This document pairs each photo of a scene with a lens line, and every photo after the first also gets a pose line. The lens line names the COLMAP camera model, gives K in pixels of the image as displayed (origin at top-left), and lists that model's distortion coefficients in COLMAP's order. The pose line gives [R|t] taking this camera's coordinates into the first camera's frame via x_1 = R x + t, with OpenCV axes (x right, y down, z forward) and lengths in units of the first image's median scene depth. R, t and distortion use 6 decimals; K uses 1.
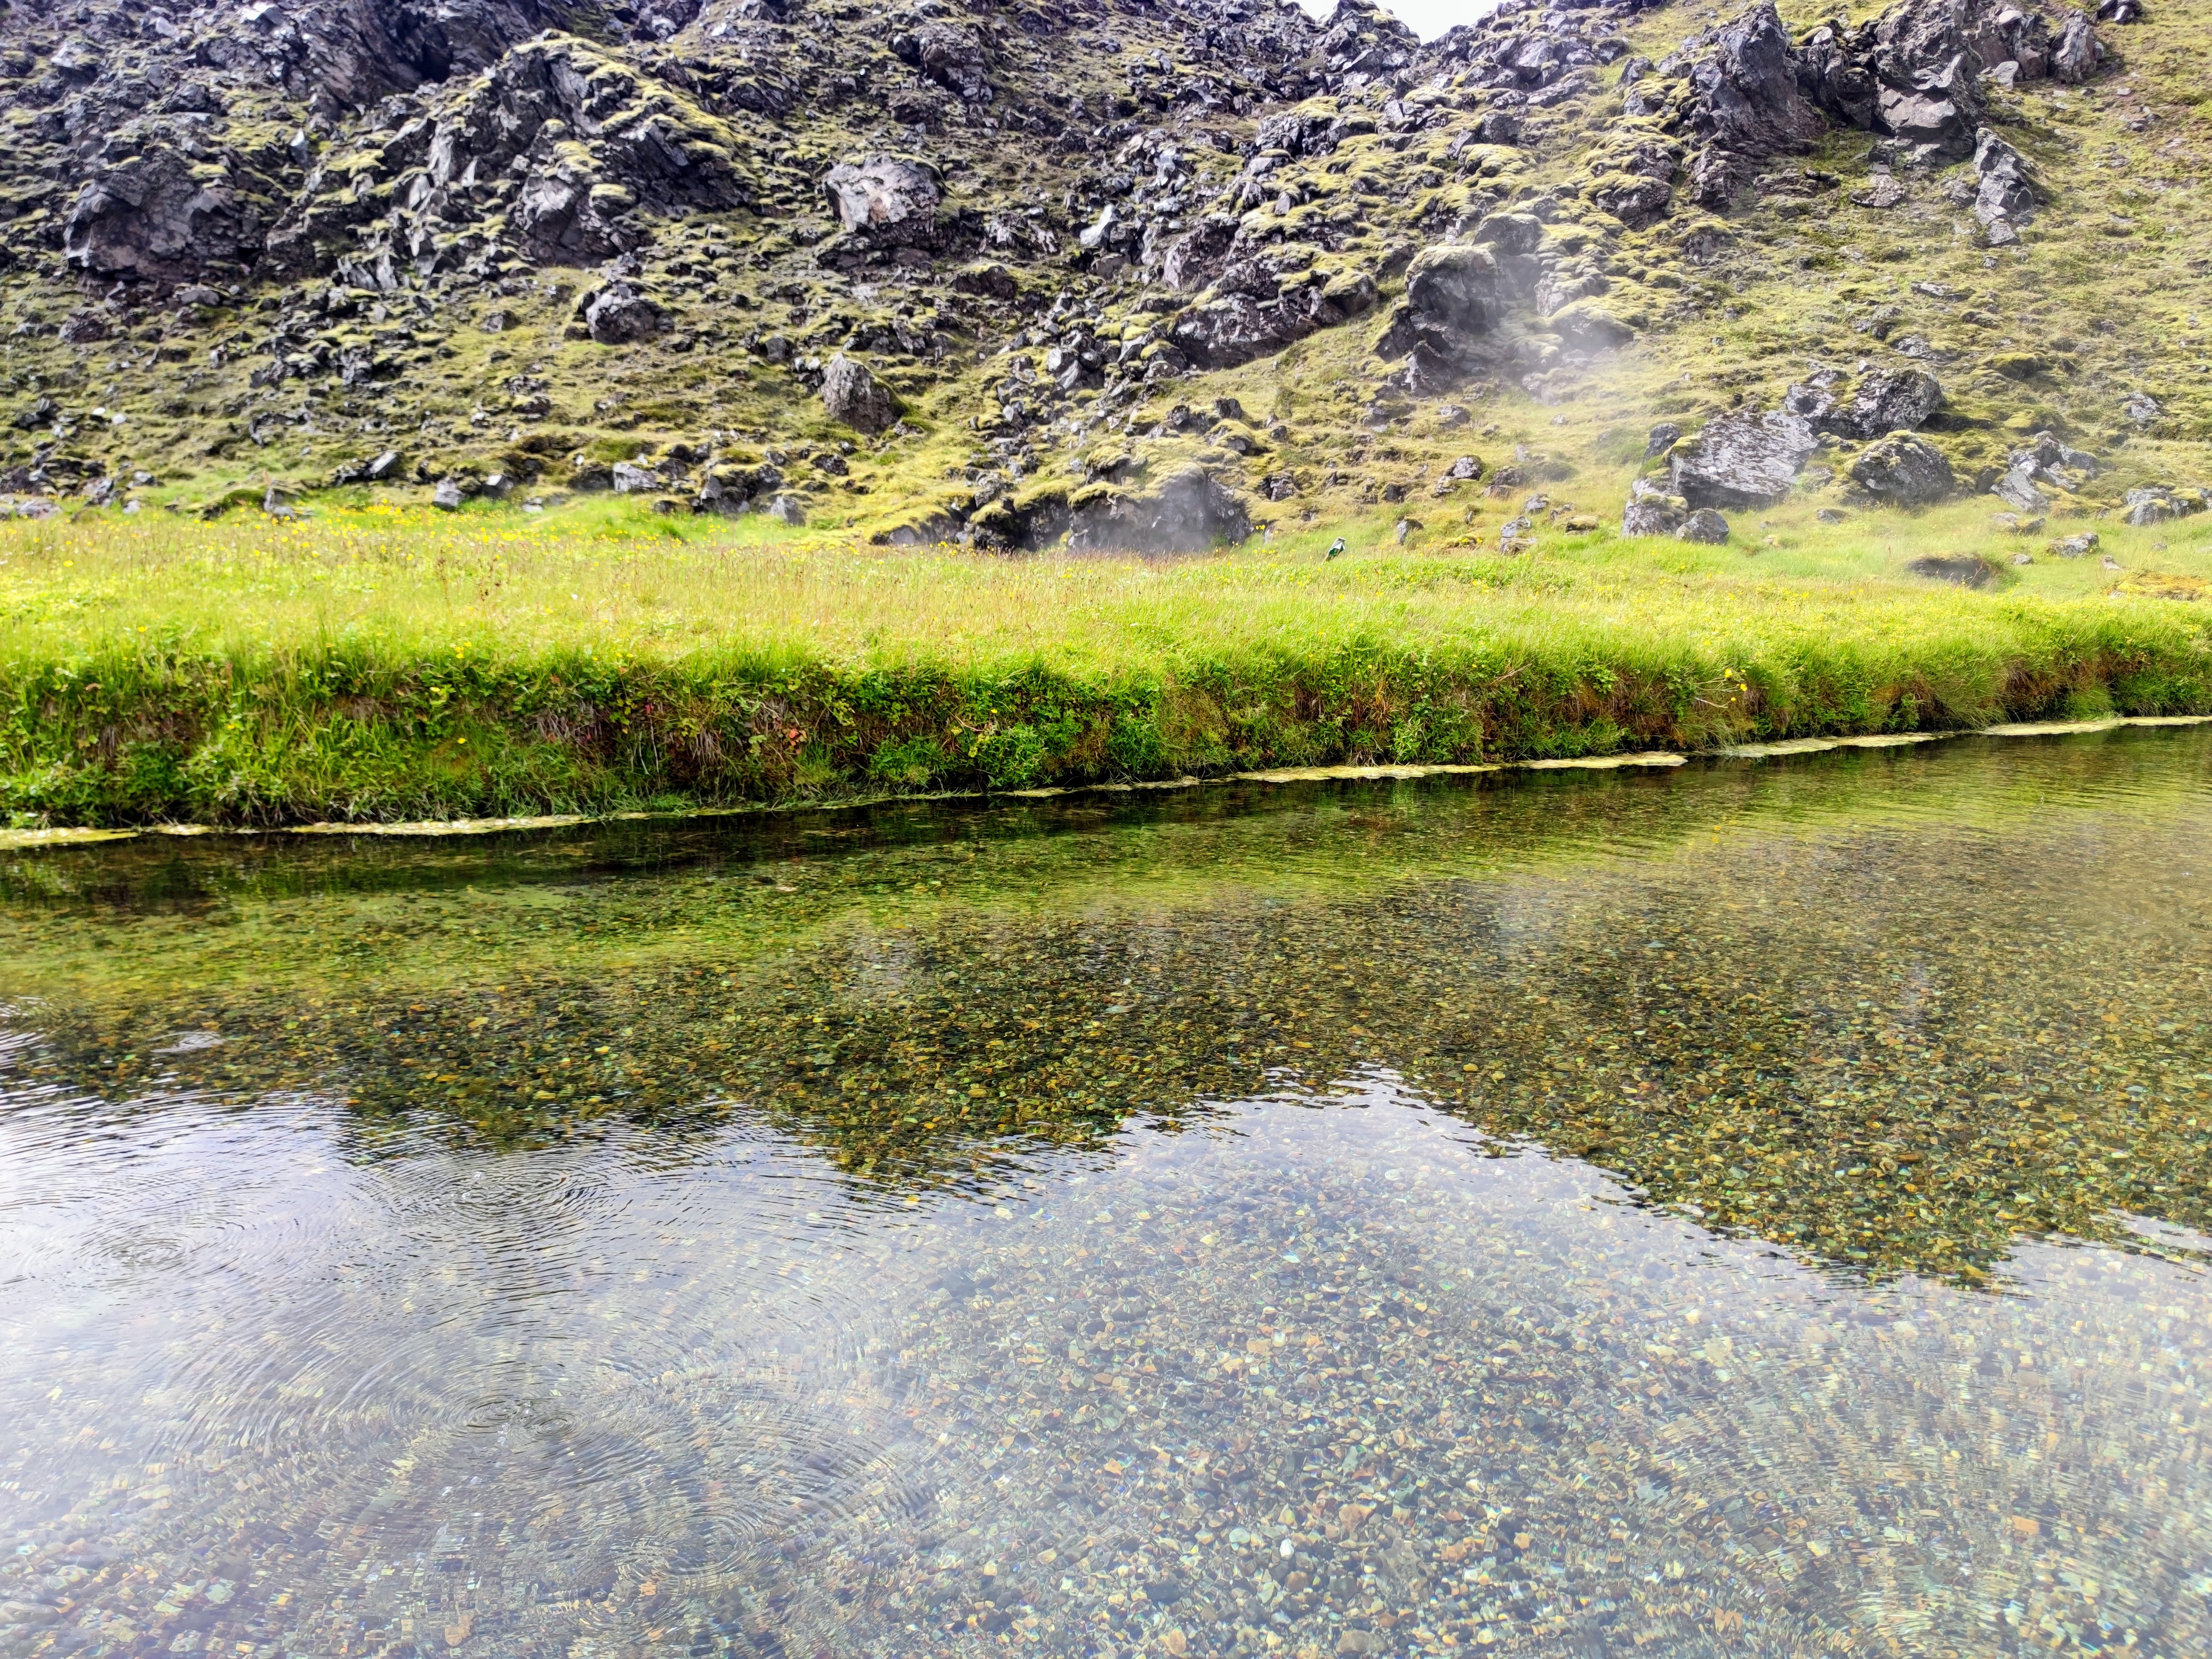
lens RADIAL K [[1648.7, 0, 1106.0], [0, 1648.7, 894.2], [0, 0, 1]] dist [0.003319, -0.008133]
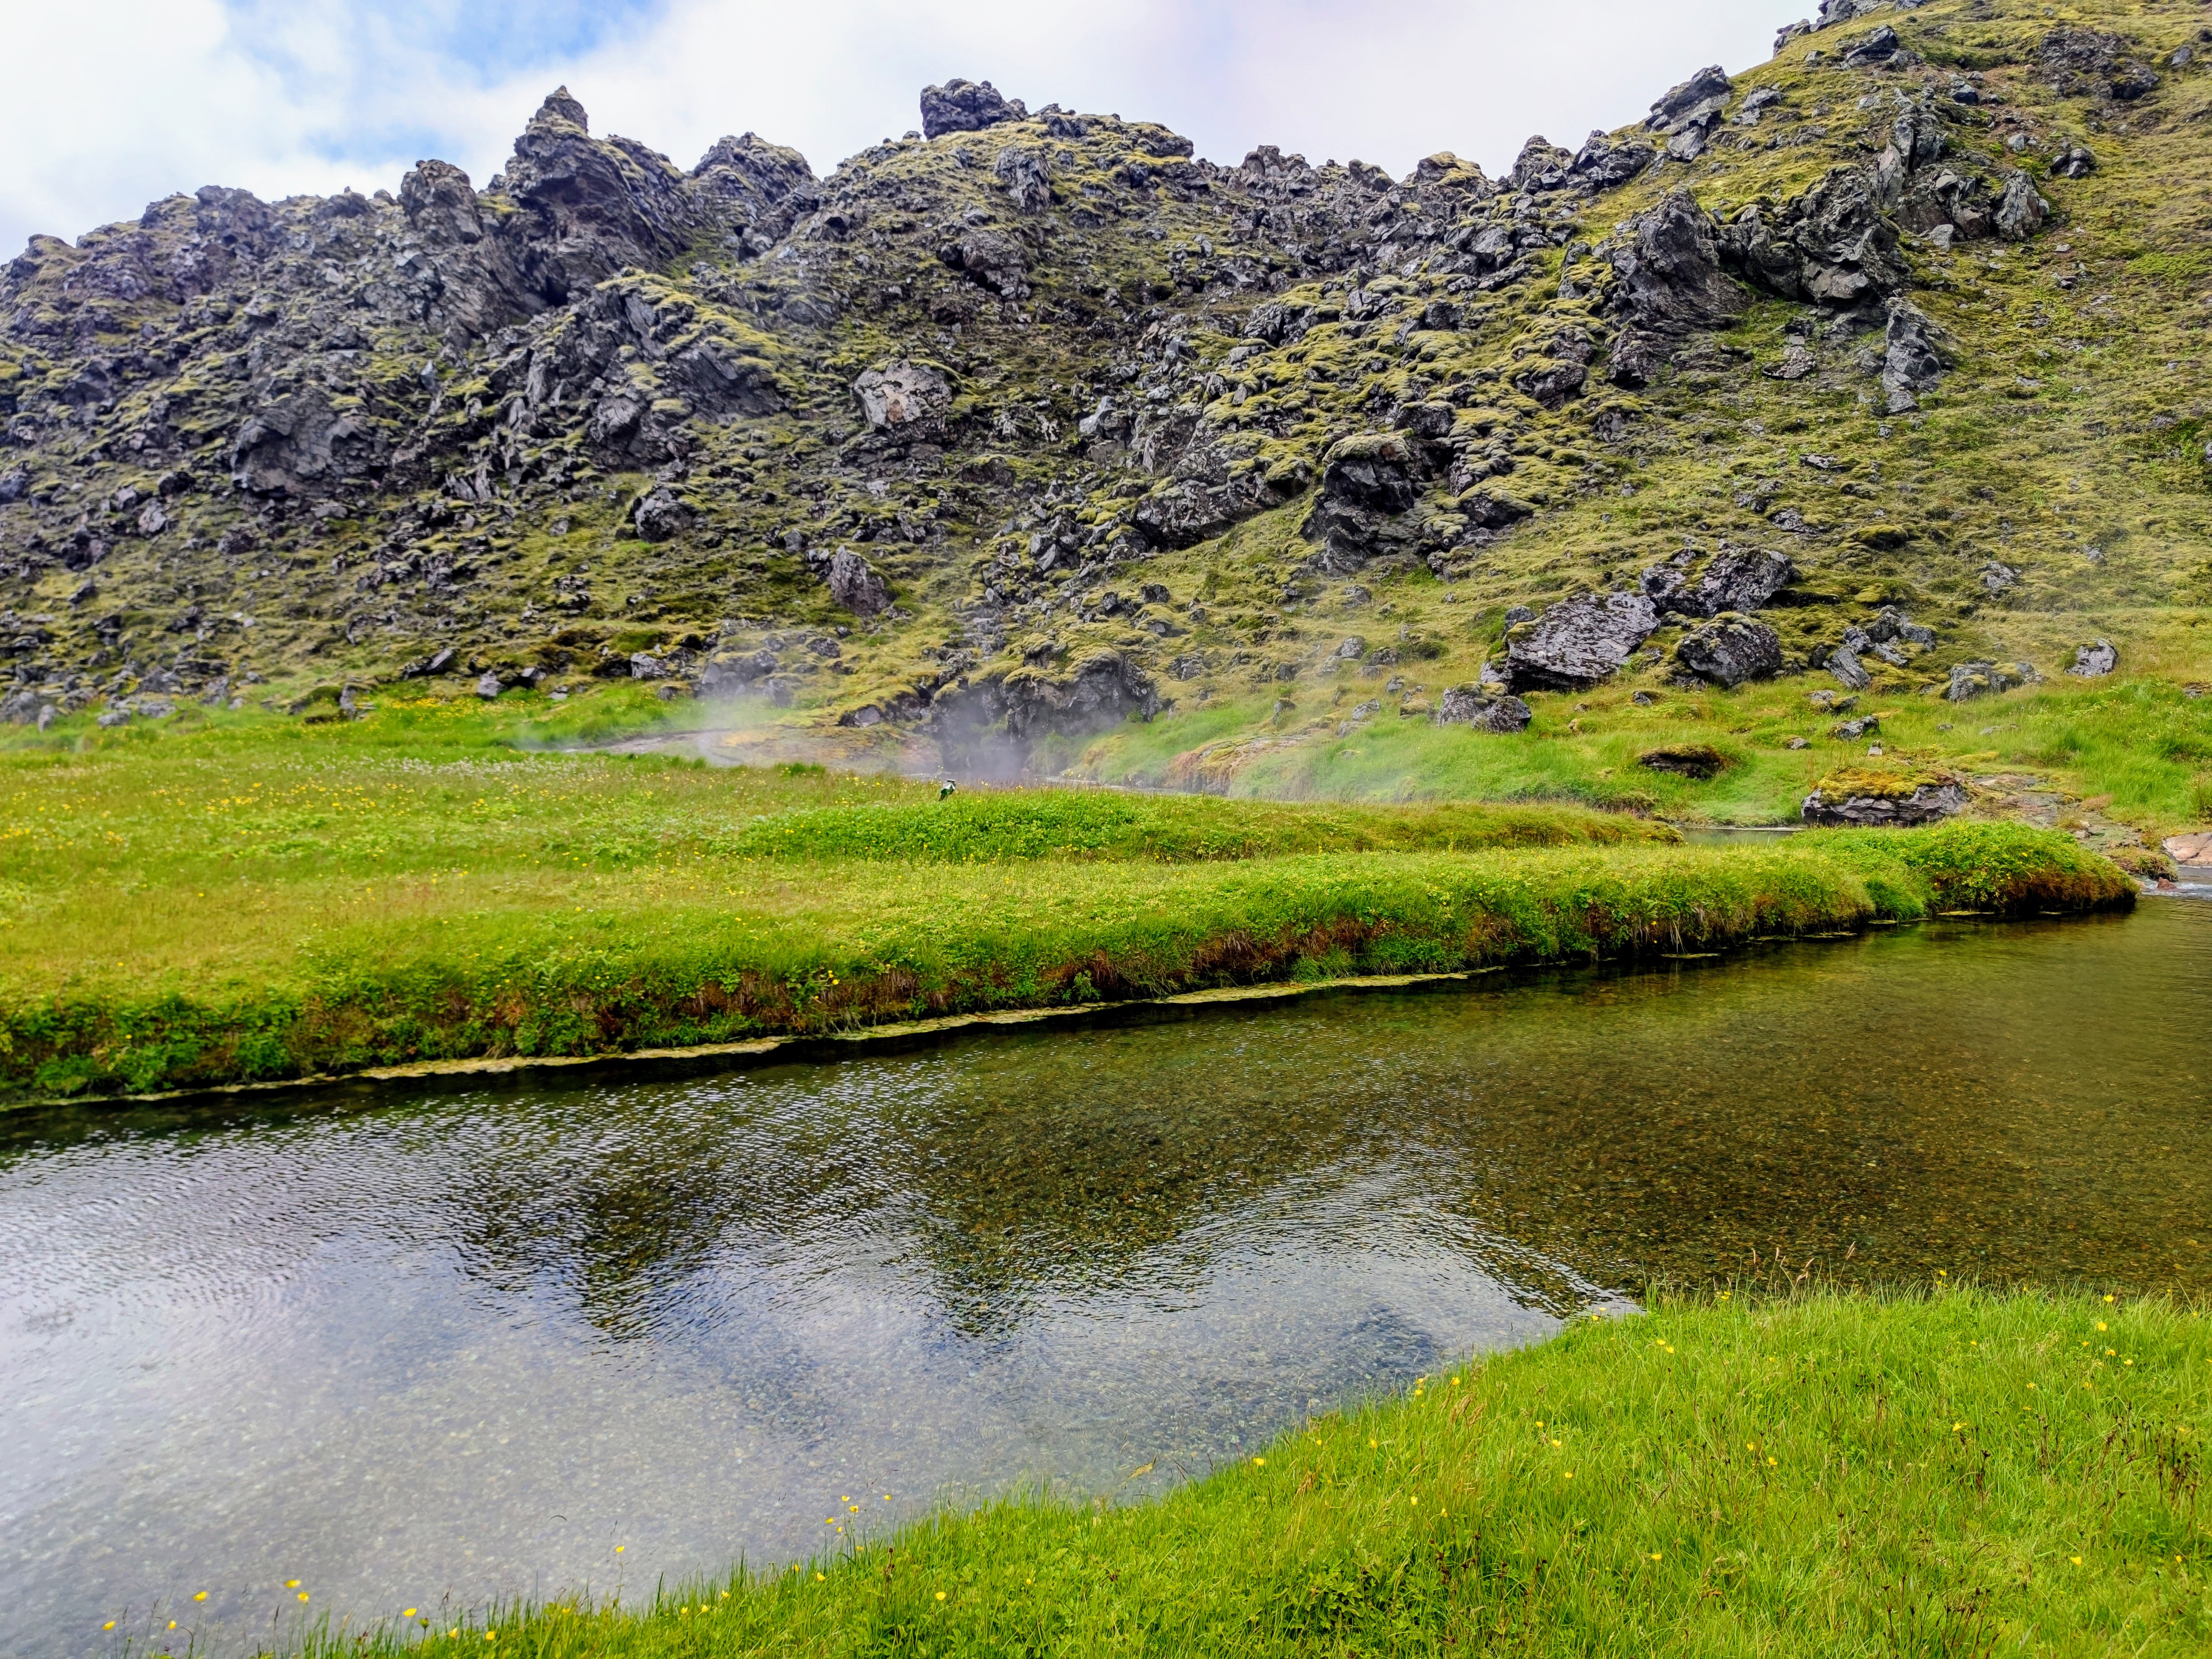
lens RADIAL K [[1648.7, 0, 1106.0], [0, 1648.7, 894.2], [0, 0, 1]] dist [0.003319, -0.008133]
pose [[0.988794, -0.004449, -0.149221, 0.177368], [-0.004726, 0.998122, -0.061077, -0.027192], [0.149213, 0.061097, 0.986916, -0.053010]]
